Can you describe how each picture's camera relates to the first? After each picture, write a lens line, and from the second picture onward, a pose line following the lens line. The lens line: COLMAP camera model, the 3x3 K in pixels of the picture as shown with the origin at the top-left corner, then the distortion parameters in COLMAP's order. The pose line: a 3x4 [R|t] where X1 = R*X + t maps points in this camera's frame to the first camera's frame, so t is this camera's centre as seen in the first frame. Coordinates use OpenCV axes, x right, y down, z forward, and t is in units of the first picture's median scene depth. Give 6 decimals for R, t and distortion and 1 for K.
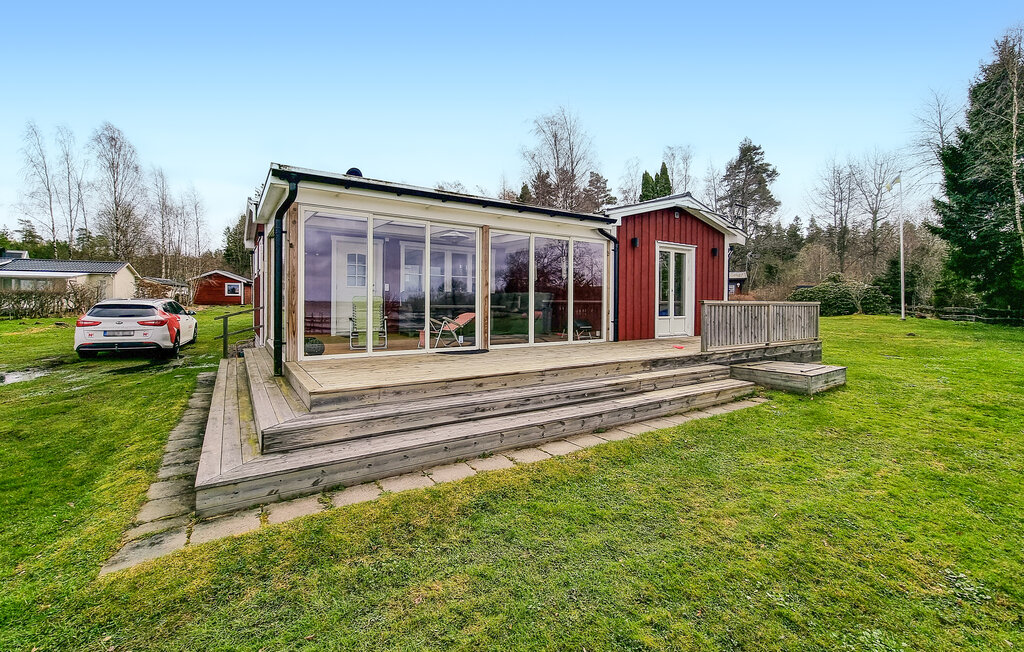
lens RADIAL K [[432.8, 0, 511.3], [0, 432.8, 306.3], [0, 0, 1]] dist [-0.028186, -0.000059]
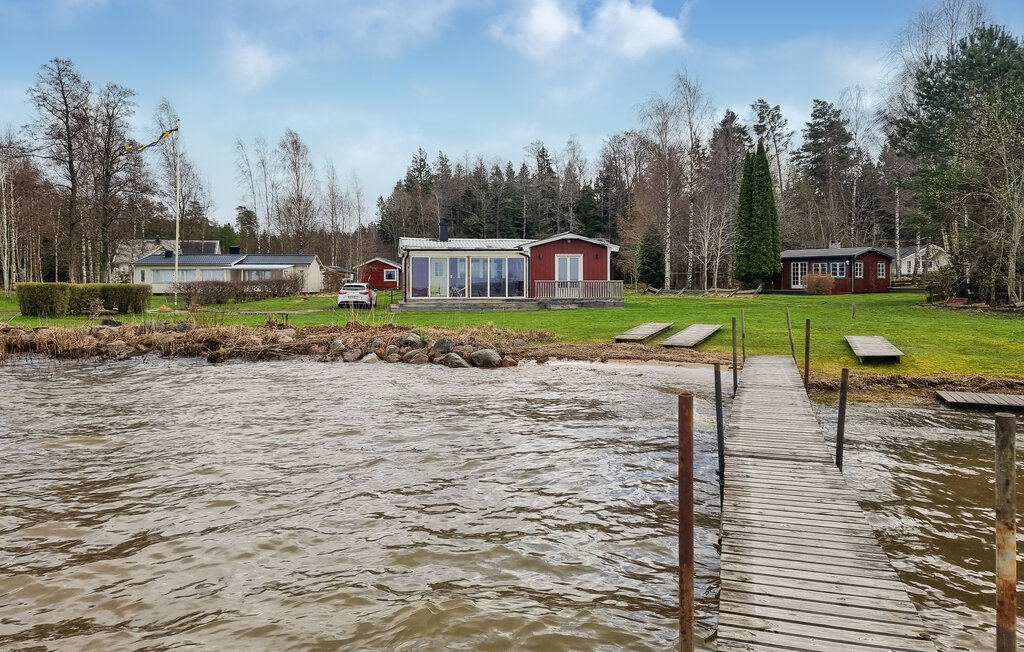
lens RADIAL K [[724.4, 0, 512.0], [0, 724.4, 326.0], [0, 0, 1]] dist [-0.000497, 0.000081]
pose [[0.918684, 0.011172, -0.394835, 0.495247], [0.006676, 0.999018, 0.043802, 0.016762], [0.394937, -0.042876, 0.917707, -0.784408]]
